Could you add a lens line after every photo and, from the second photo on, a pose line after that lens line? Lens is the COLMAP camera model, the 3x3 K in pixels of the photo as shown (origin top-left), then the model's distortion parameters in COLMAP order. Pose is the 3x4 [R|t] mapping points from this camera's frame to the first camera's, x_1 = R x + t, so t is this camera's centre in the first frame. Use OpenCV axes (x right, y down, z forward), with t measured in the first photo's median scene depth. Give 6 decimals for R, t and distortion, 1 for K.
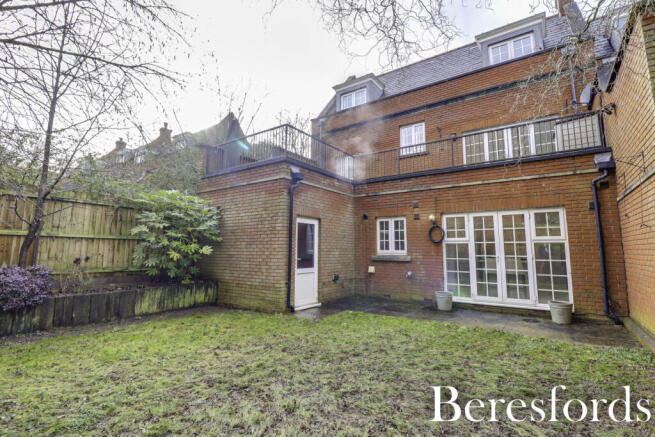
lens RADIAL K [[313.1, 0, 328.6], [0, 313.1, 208.9], [0, 0, 1]] dist [-0.000402, -0.000091]
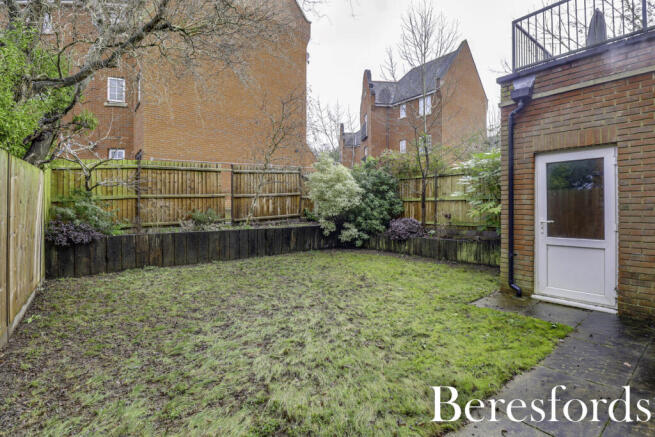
lens RADIAL K [[313.1, 0, 328.6], [0, 313.1, 208.9], [0, 0, 1]] dist [-0.000402, -0.000091]
pose [[-0.292924, -0.003136, -0.956131, 0.651294], [0.133767, 0.990025, -0.044229, 0.110544], [0.946732, -0.140854, -0.289582, 0.814614]]
